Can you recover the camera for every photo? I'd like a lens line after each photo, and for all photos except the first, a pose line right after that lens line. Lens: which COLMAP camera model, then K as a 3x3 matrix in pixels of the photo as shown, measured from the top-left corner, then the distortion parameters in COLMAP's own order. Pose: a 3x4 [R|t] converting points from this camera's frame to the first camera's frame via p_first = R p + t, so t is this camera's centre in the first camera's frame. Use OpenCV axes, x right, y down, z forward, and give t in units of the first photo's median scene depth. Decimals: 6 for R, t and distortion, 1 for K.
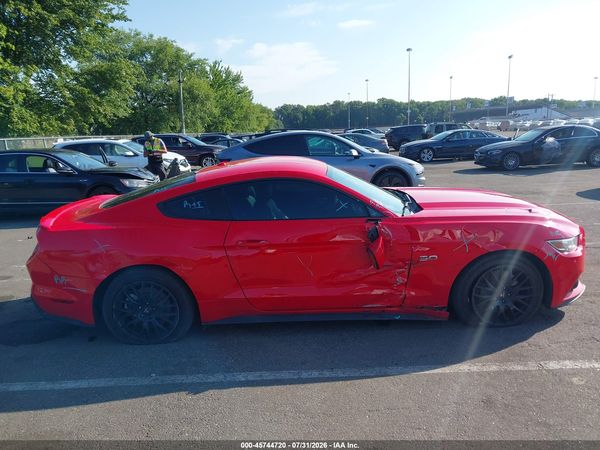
lens RADIAL K [[472.4, 0, 293.9], [0, 472.4, 223.5], [0, 0, 1]] dist [0.007523, -0.003786]
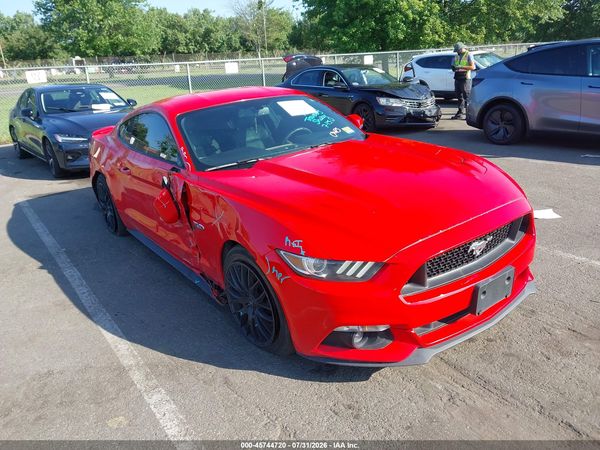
lens RADIAL K [[472.4, 0, 293.9], [0, 472.4, 223.5], [0, 0, 1]] dist [0.007523, -0.003786]
pose [[0.583047, 0.263629, -0.768476, 0.935651], [-0.117541, 0.963309, 0.241289, -0.137144], [0.803891, -0.050355, 0.592641, 0.593583]]
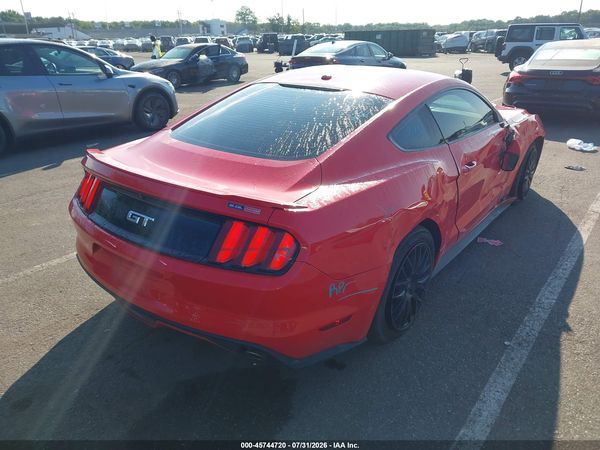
lens RADIAL K [[472.4, 0, 293.9], [0, 472.4, 223.5], [0, 0, 1]] dist [0.007523, -0.003786]
pose [[0.616368, -0.259150, 0.743594, -0.867311], [0.141612, 0.965380, 0.219062, -0.081752], [-0.774621, -0.029721, 0.631728, 0.638616]]
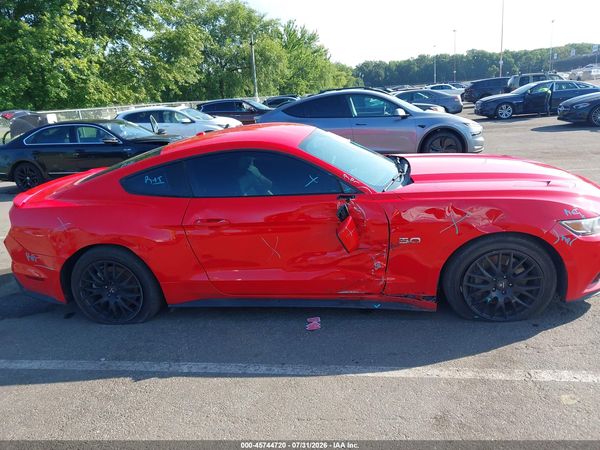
lens RADIAL K [[472.4, 0, 293.9], [0, 472.4, 223.5], [0, 0, 1]] dist [0.007523, -0.003786]
pose [[0.985263, 0.006116, -0.170934, 0.204967], [0.007548, 0.996832, 0.079174, -0.025087], [0.170877, -0.079298, 0.982096, 0.112790]]
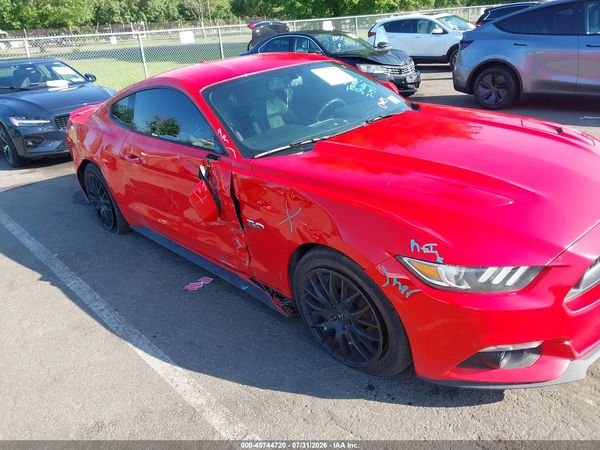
lens RADIAL K [[463.4, 0, 299.0], [0, 463.4, 233.8], [0, 0, 1]] dist [0.009799, -0.008156]
pose [[0.681003, 0.283592, -0.675137, 0.721160], [-0.087780, 0.946932, 0.309217, -0.116179], [0.727001, -0.151314, 0.669757, 0.549520]]
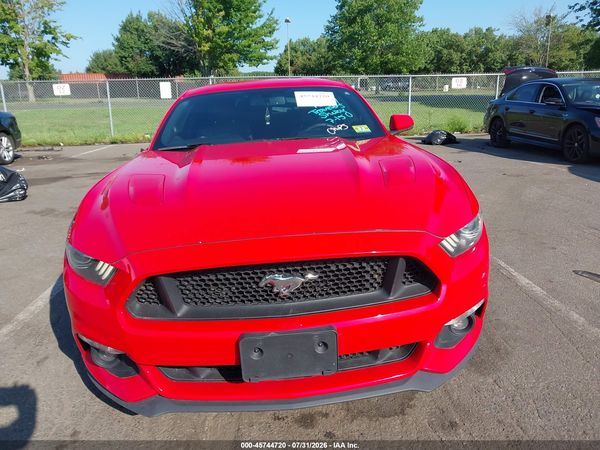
lens RADIAL K [[461.8, 0, 292.9], [0, 461.8, 224.2], [0, 0, 1]] dist [0.033021, -0.003231]
pose [[0.069974, 0.302431, -0.950599, 0.974644], [-0.172363, 0.942268, 0.287093, -0.152706], [0.982545, 0.143759, 0.118063, 1.086400]]
